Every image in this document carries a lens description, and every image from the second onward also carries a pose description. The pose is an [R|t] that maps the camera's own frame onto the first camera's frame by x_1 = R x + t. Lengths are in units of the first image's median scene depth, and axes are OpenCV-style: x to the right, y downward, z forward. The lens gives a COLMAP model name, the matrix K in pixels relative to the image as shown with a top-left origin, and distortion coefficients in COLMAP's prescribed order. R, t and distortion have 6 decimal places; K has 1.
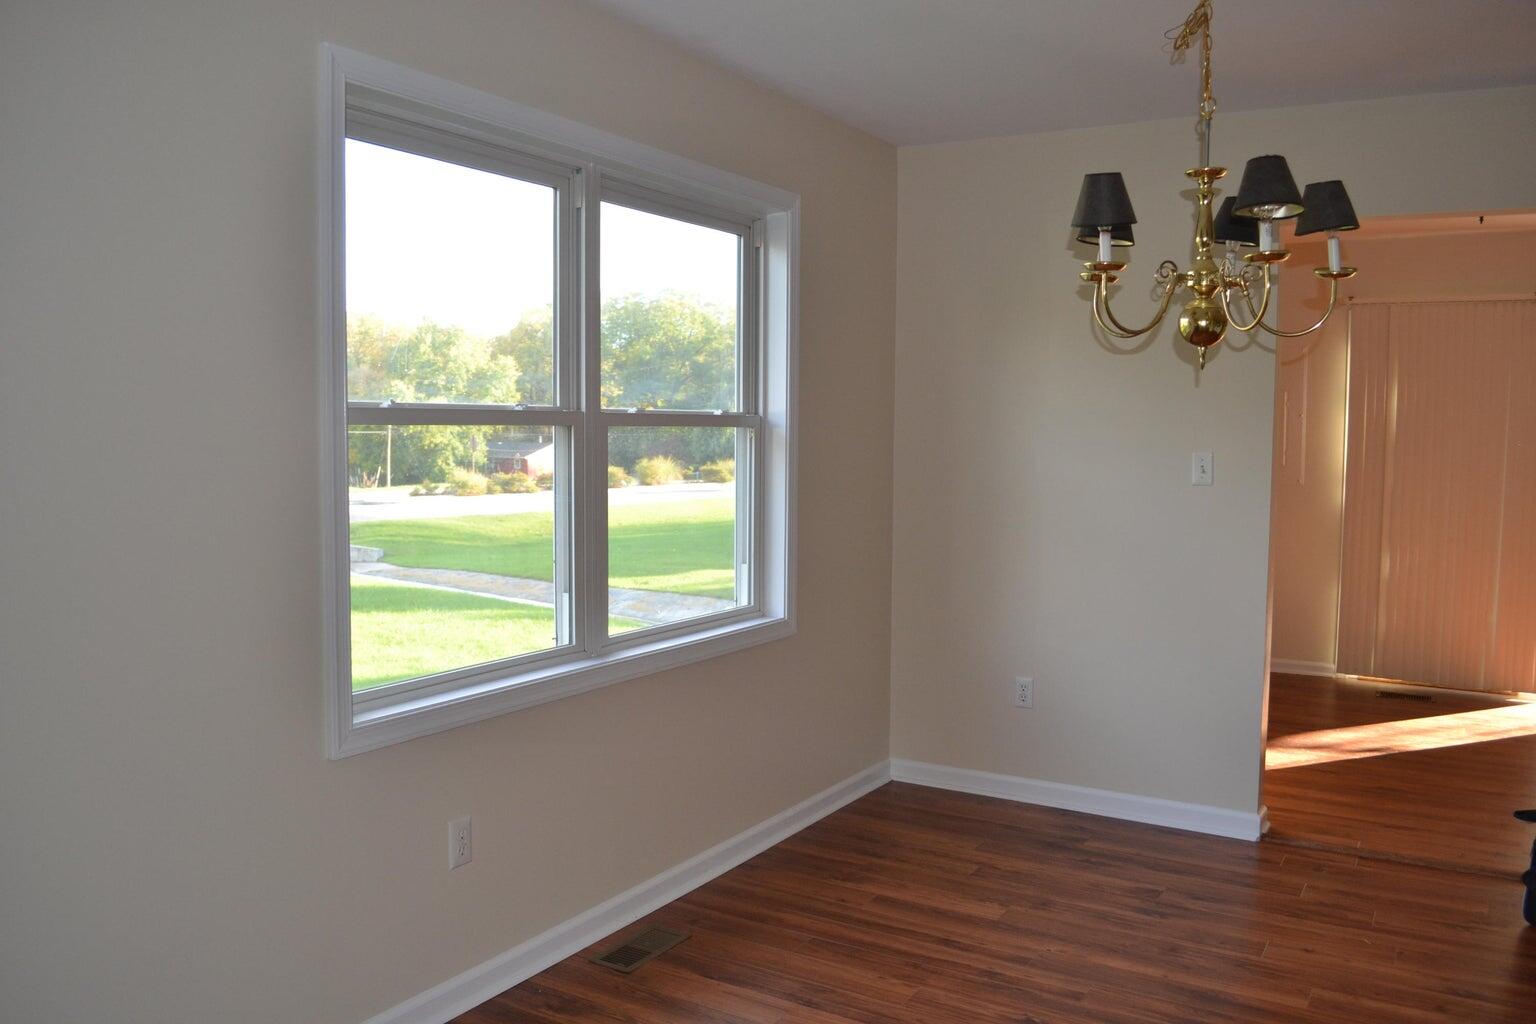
lens RADIAL K [[1243.4, 0, 768.0], [0, 1243.4, 512.0], [0, 0, 1]] dist [-0.079743, 0.011009]
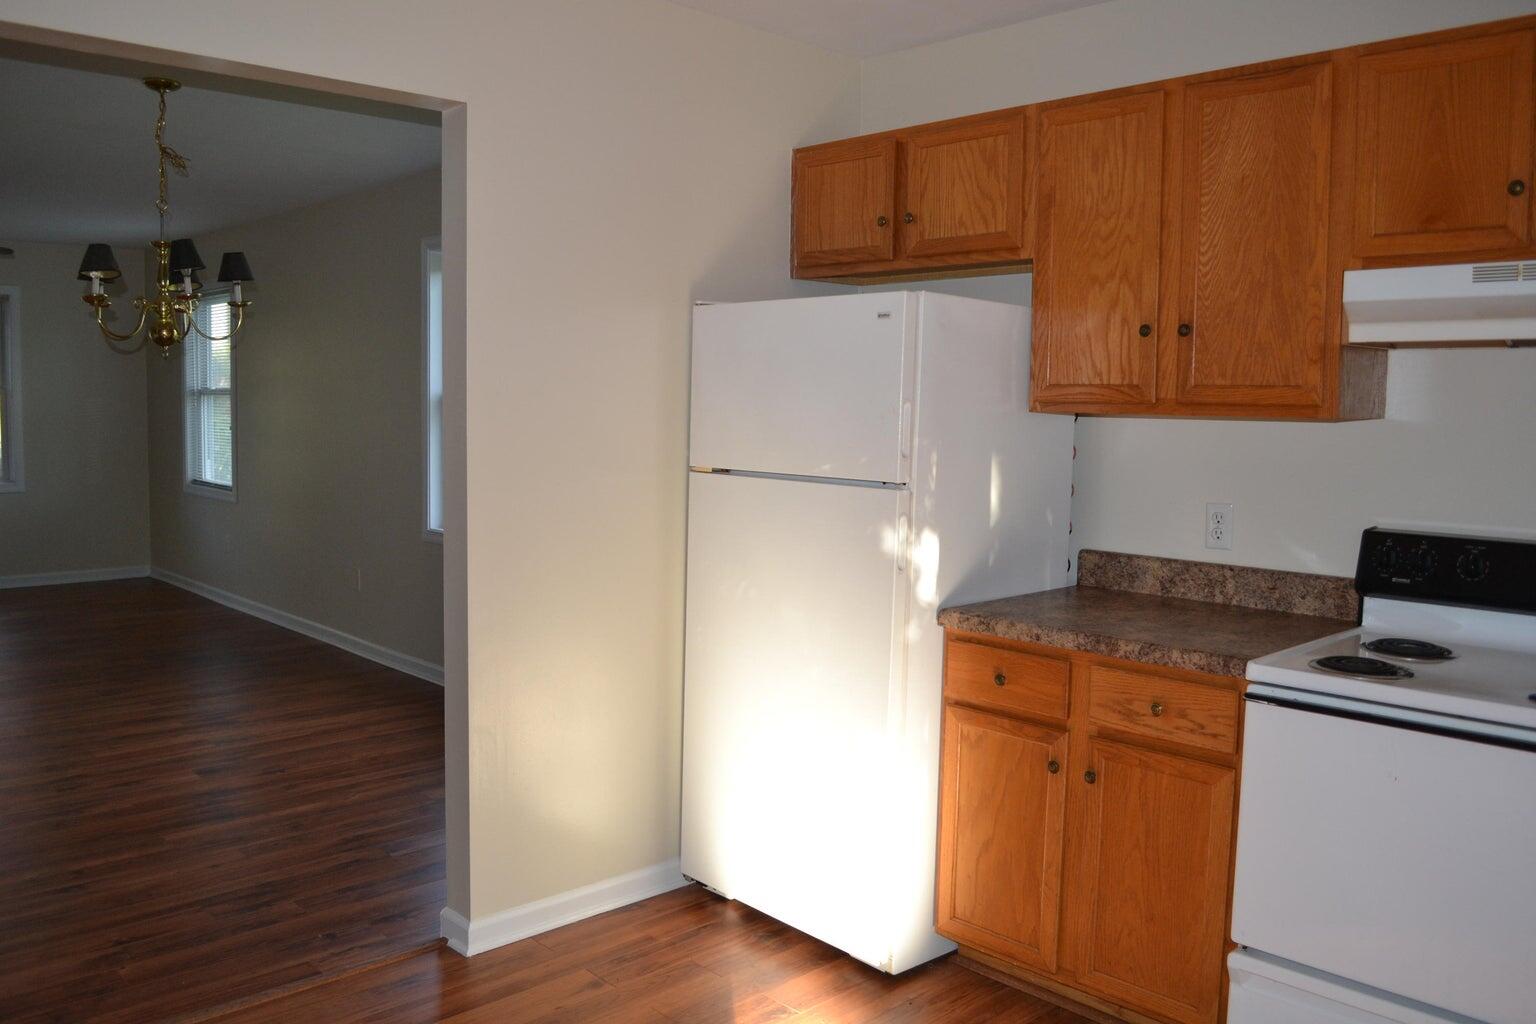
lens RADIAL K [[1243.4, 0, 768.0], [0, 1243.4, 512.0], [0, 0, 1]] dist [-0.079743, 0.011009]
pose [[-0.270029, 0.072450, -0.960123, 1.139295], [-0.086681, 0.991287, 0.099180, -0.094924], [0.958942, 0.110005, -0.261397, 1.465935]]
